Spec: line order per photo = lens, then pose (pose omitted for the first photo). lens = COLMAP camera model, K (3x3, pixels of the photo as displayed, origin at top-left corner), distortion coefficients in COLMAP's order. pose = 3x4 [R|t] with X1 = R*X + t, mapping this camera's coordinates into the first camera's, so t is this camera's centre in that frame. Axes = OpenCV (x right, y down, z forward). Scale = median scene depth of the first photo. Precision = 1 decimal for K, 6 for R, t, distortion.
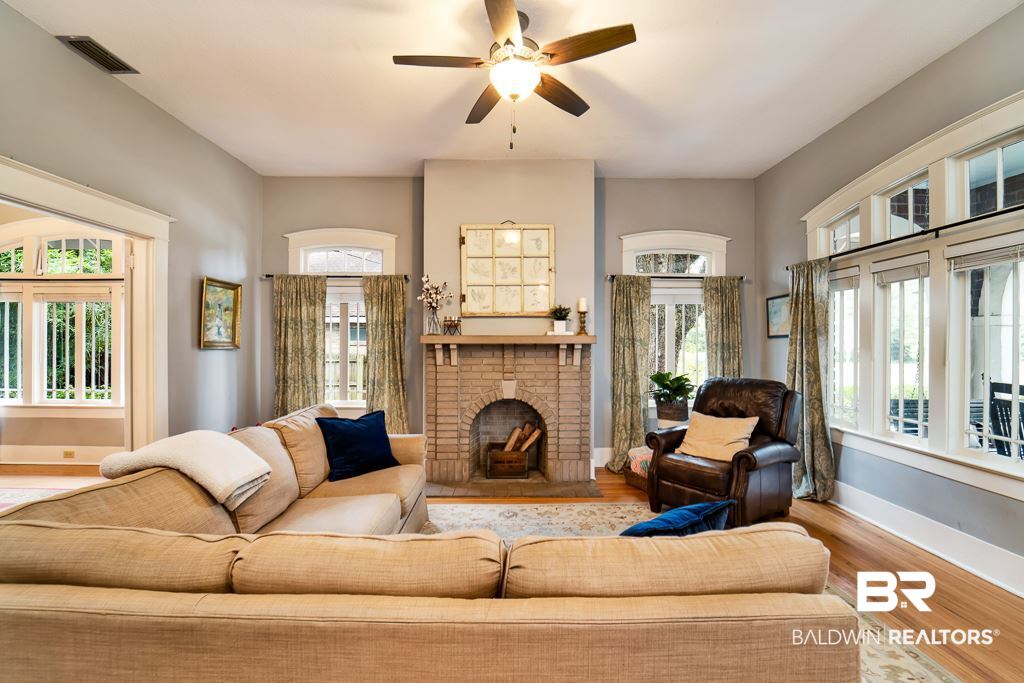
lens RADIAL K [[414.1, 0, 543.8], [0, 414.1, 343.5], [0, 0, 1]] dist [-0.002256, -0.000121]
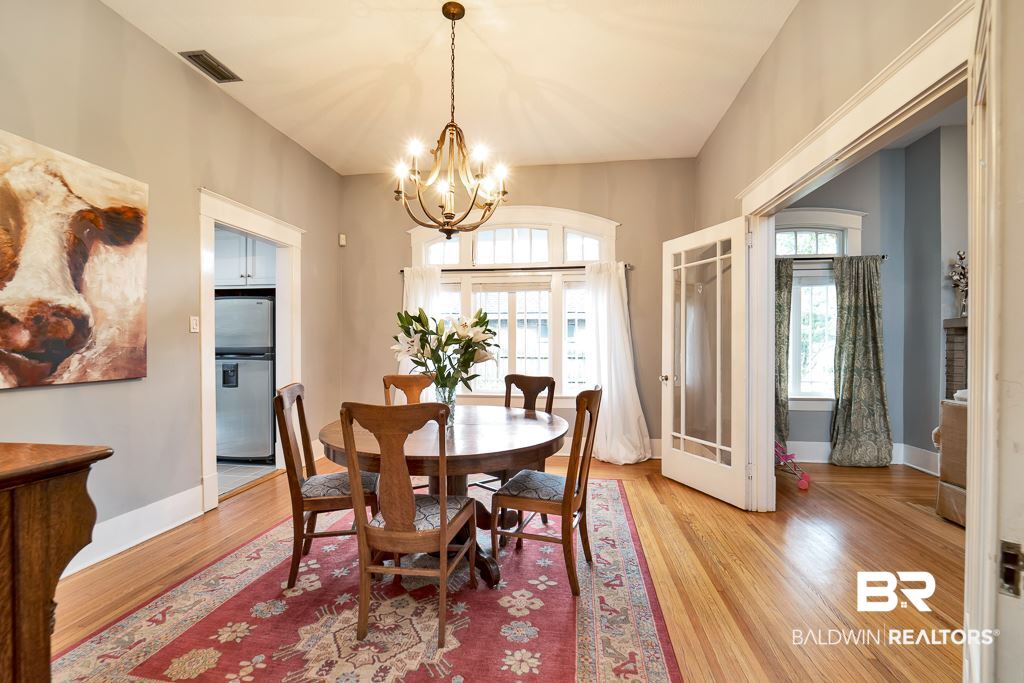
lens RADIAL K [[433.7, 0, 512.0], [0, 433.7, 341.5], [0, 0, 1]] dist [0.000524, -0.000028]
pose [[0.991193, 0.000085, -0.132425, -1.158401], [0.000551, 0.999988, 0.004764, 0.022985], [0.132424, -0.004795, 0.991182, -0.070664]]
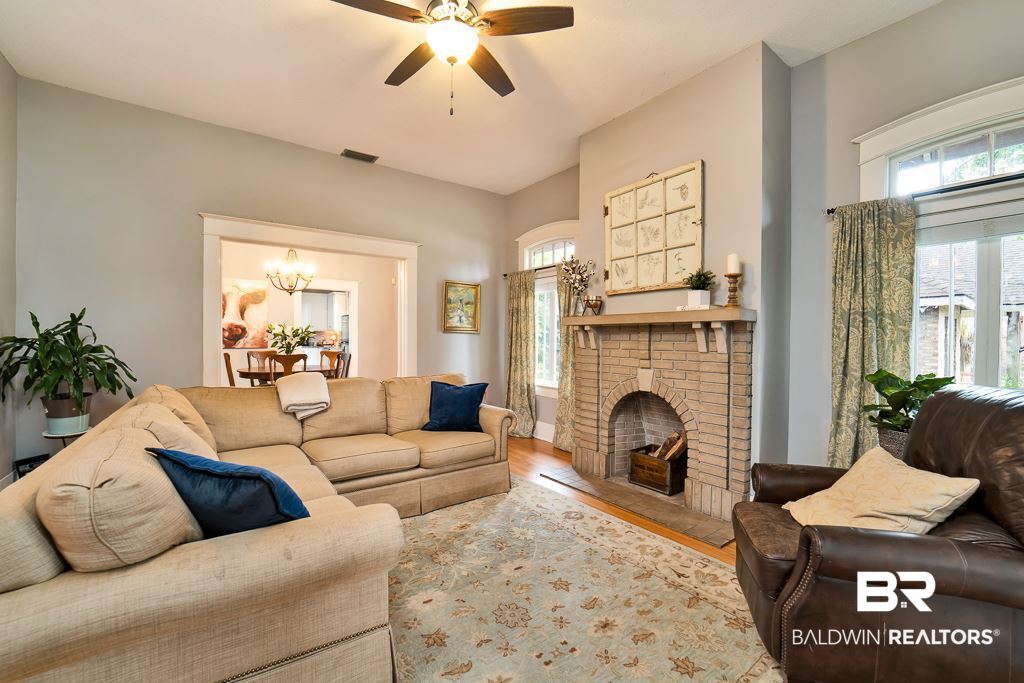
lens RADIAL K [[433.7, 0, 512.0], [0, 433.7, 341.5], [0, 0, 1]] dist [0.000524, -0.000028]
pose [[0.583106, 0.009131, -0.812345, 0.459240], [-0.008589, 0.999950, 0.005074, 0.032990], [0.812350, 0.004018, 0.583156, 0.284276]]
